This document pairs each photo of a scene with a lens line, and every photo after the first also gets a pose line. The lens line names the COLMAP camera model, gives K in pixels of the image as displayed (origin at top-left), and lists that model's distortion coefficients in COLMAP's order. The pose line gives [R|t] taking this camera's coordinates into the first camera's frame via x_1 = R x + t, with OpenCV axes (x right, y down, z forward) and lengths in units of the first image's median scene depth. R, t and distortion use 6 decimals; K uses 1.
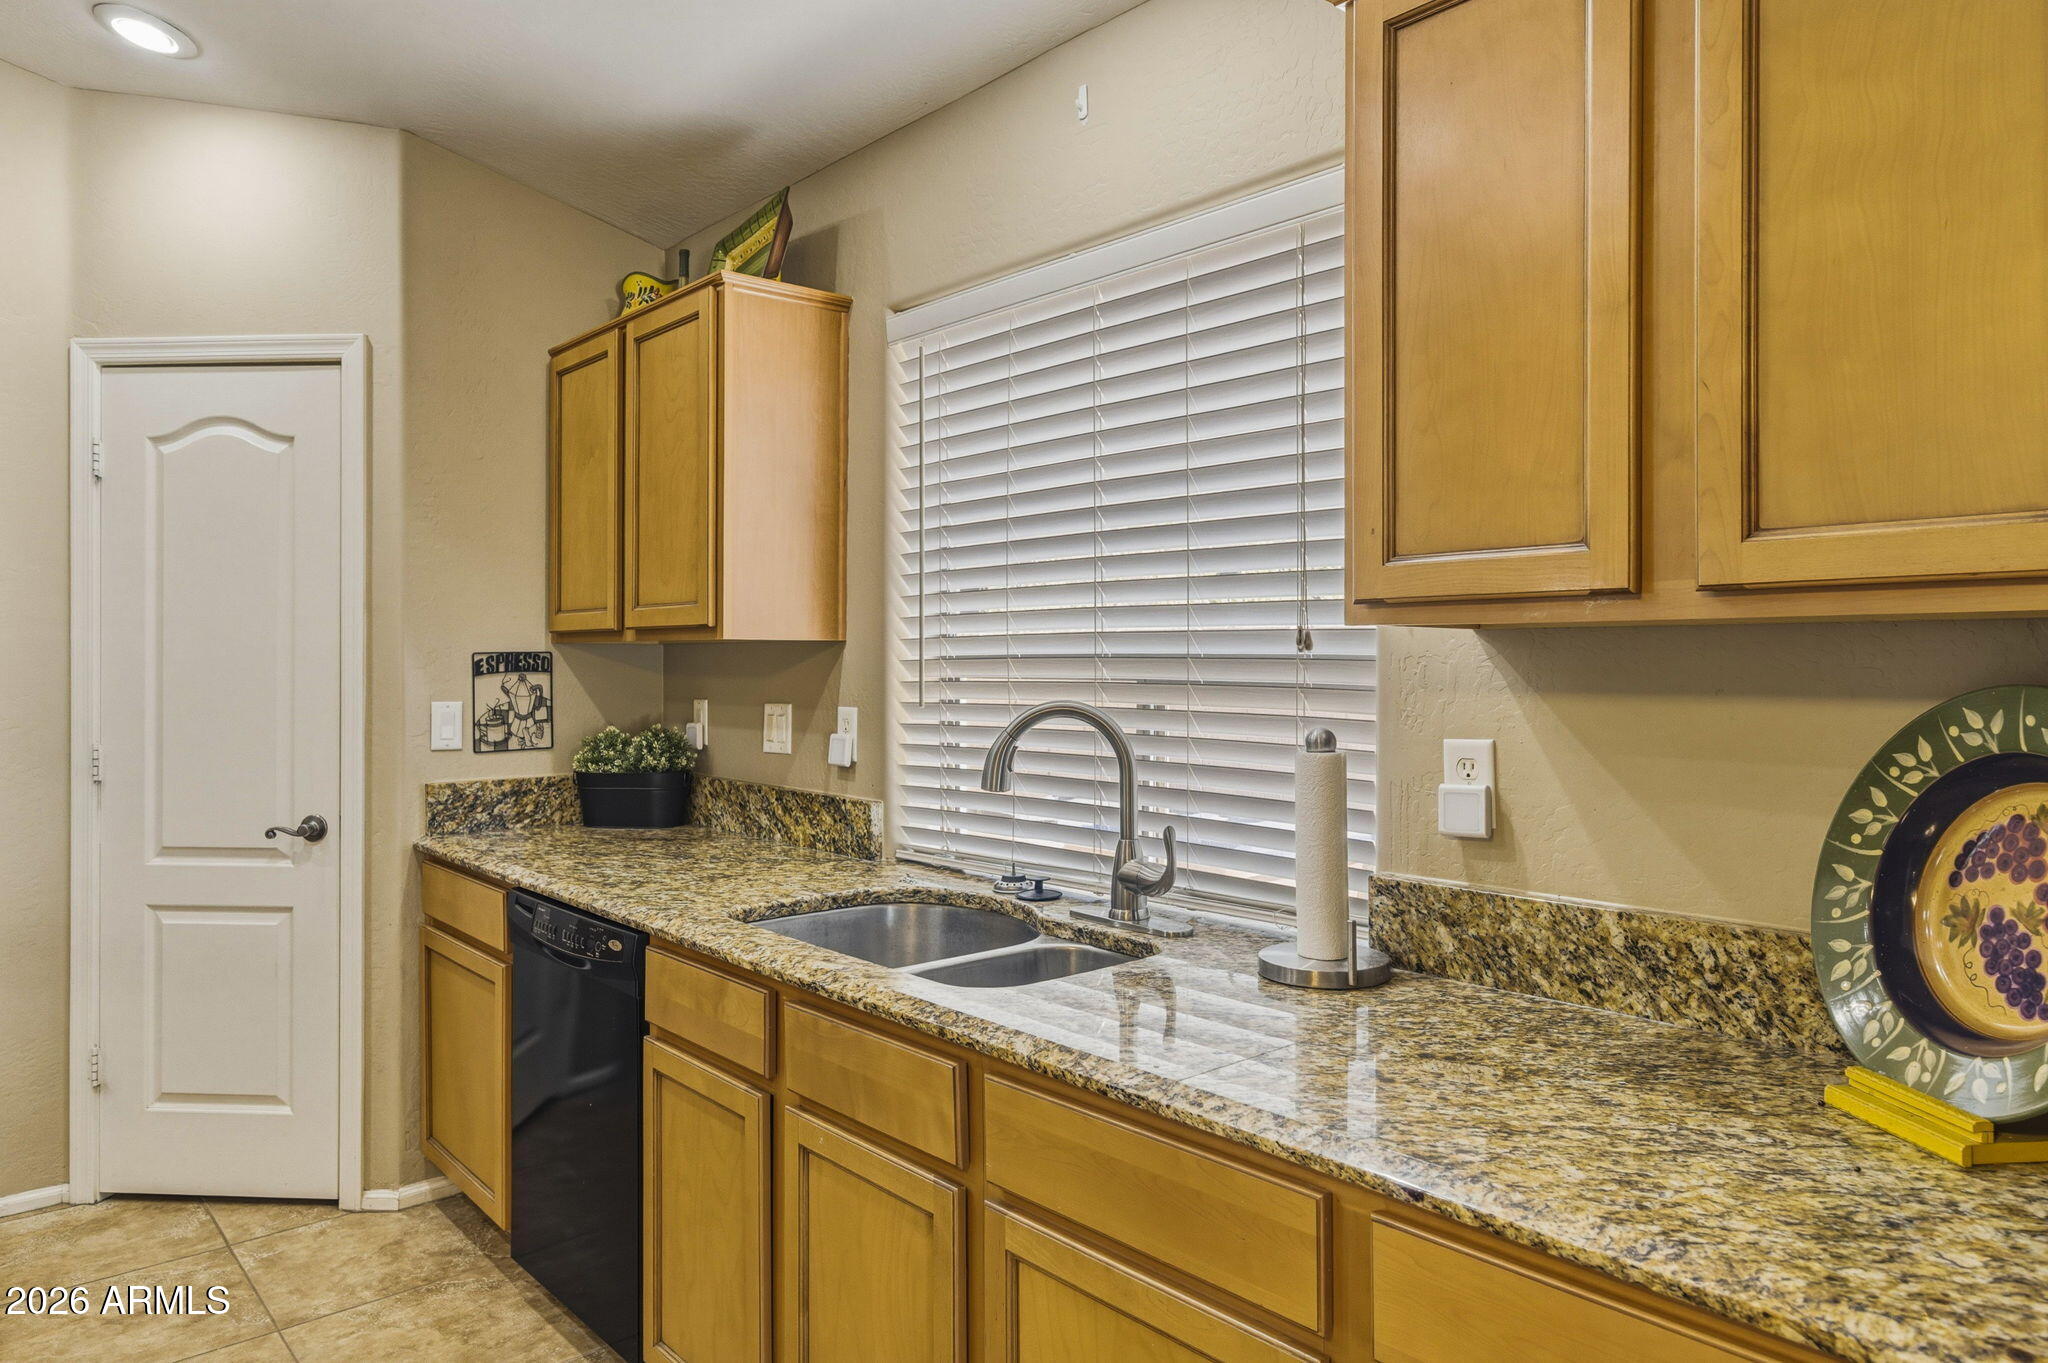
lens RADIAL K [[1319.3, 0, 1087.1], [0, 1319.3, 682.0], [0, 0, 1]] dist [0.006767, 0.000846]
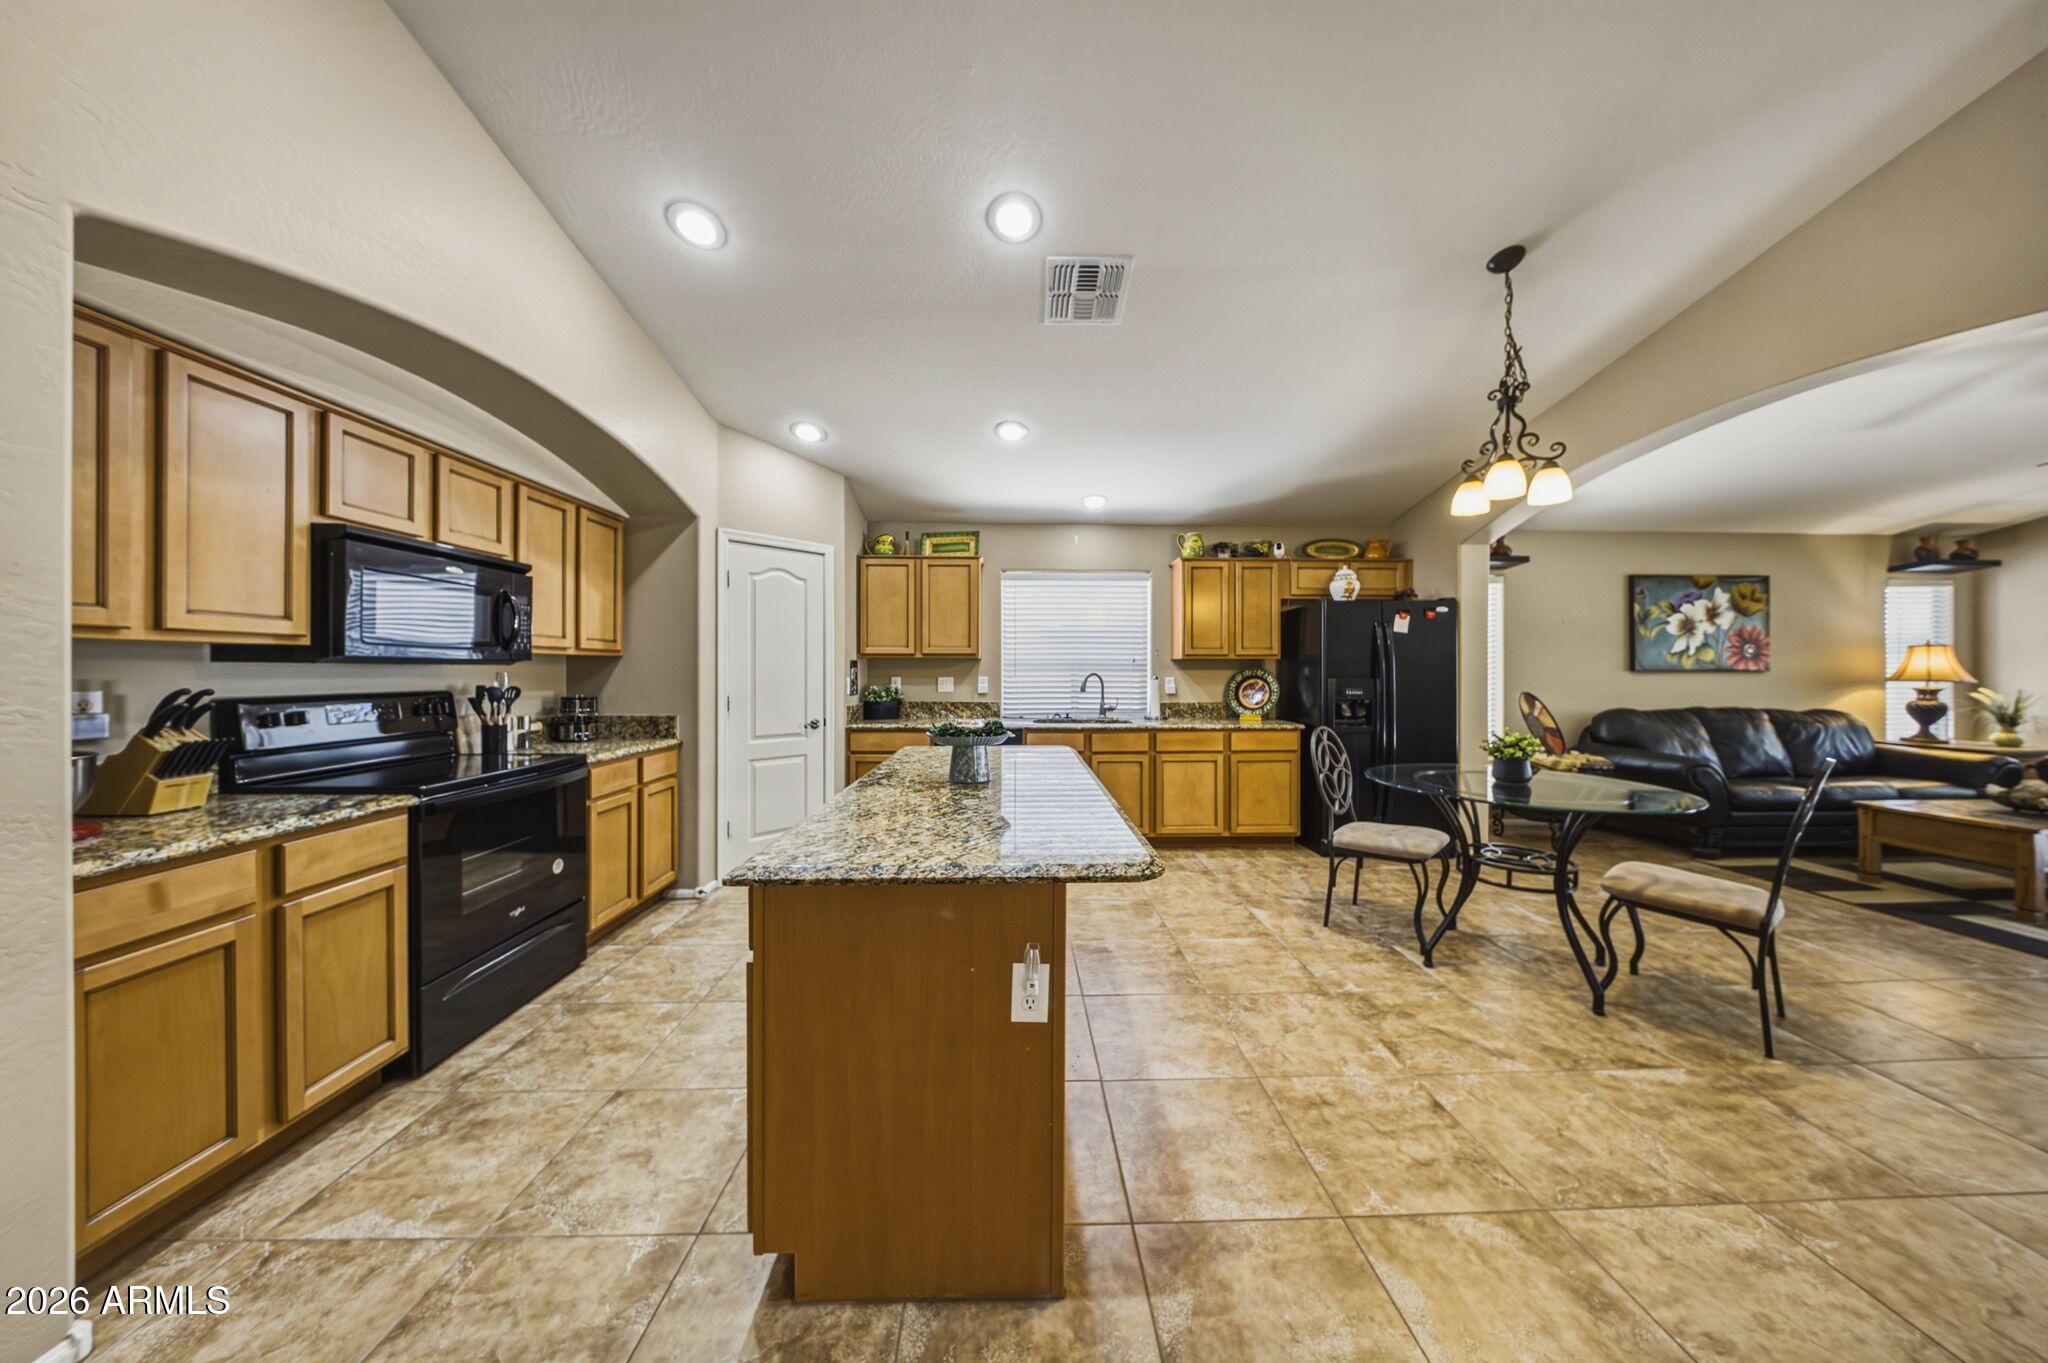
lens RADIAL K [[608.0, 0, 1038.0], [0, 608.0, 682.5], [0, 0, 1]] dist [0.001063, -0.000396]
pose [[0.629443, -0.016339, 0.776875, -1.299708], [0.011982, 0.999864, 0.011321, 0.016390], [-0.776954, 0.002182, 0.629553, -0.154218]]
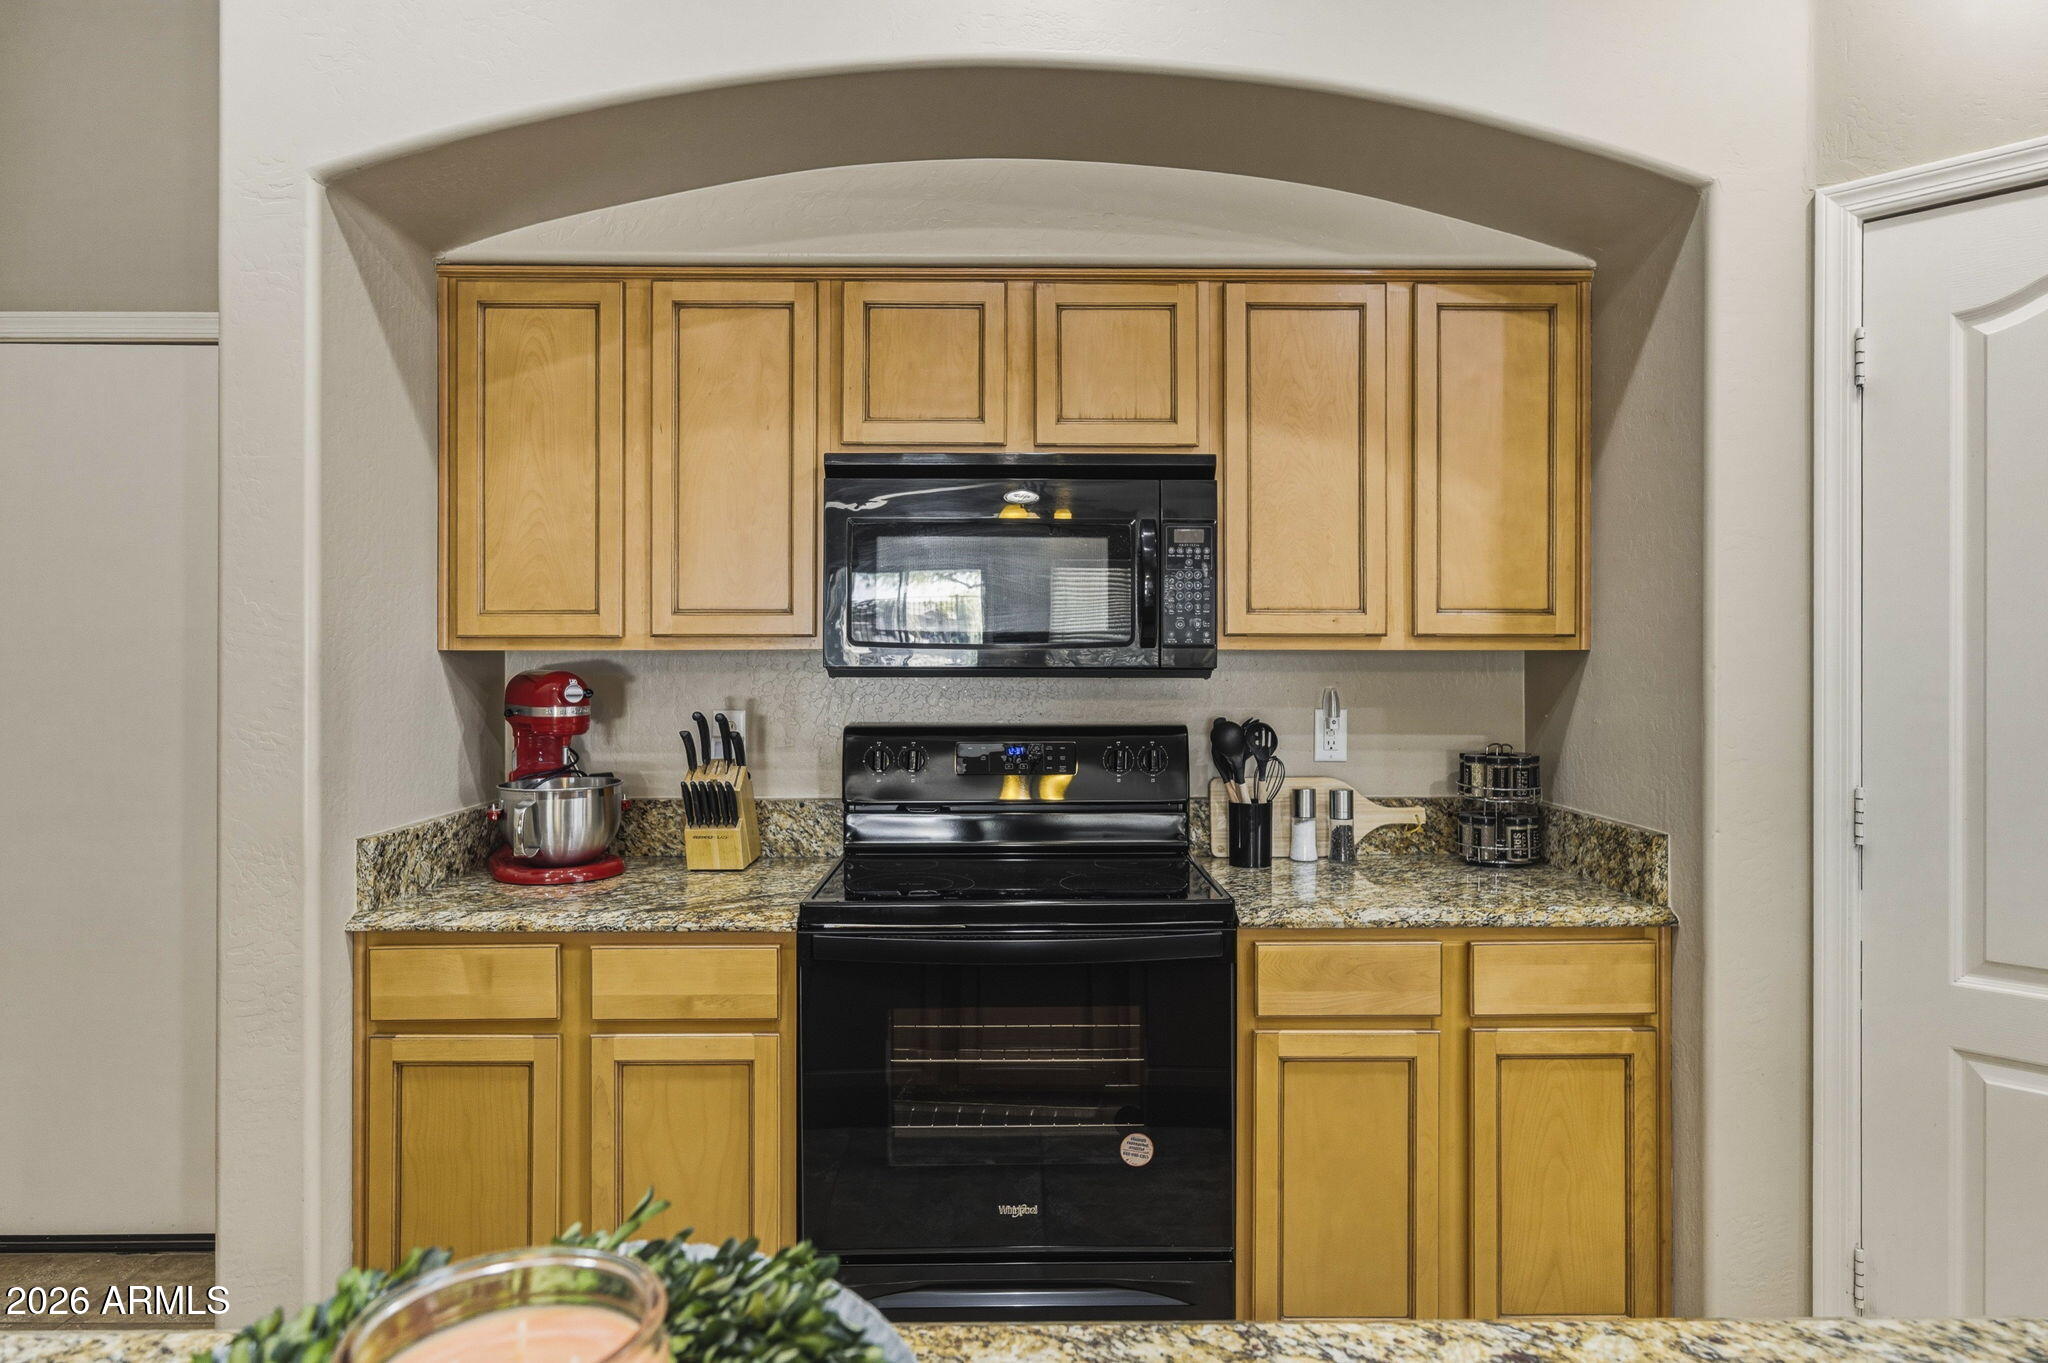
lens RADIAL K [[1080.5, 0, 1087.4], [0, 1080.5, 685.0], [0, 0, 1]] dist [-0.025781, -0.001398]
pose [[0.759745, 0.002510, -0.650217, -0.716939], [-0.011244, 0.999894, -0.009278, 0.004828], [0.650124, 0.014360, 0.759692, 0.355885]]
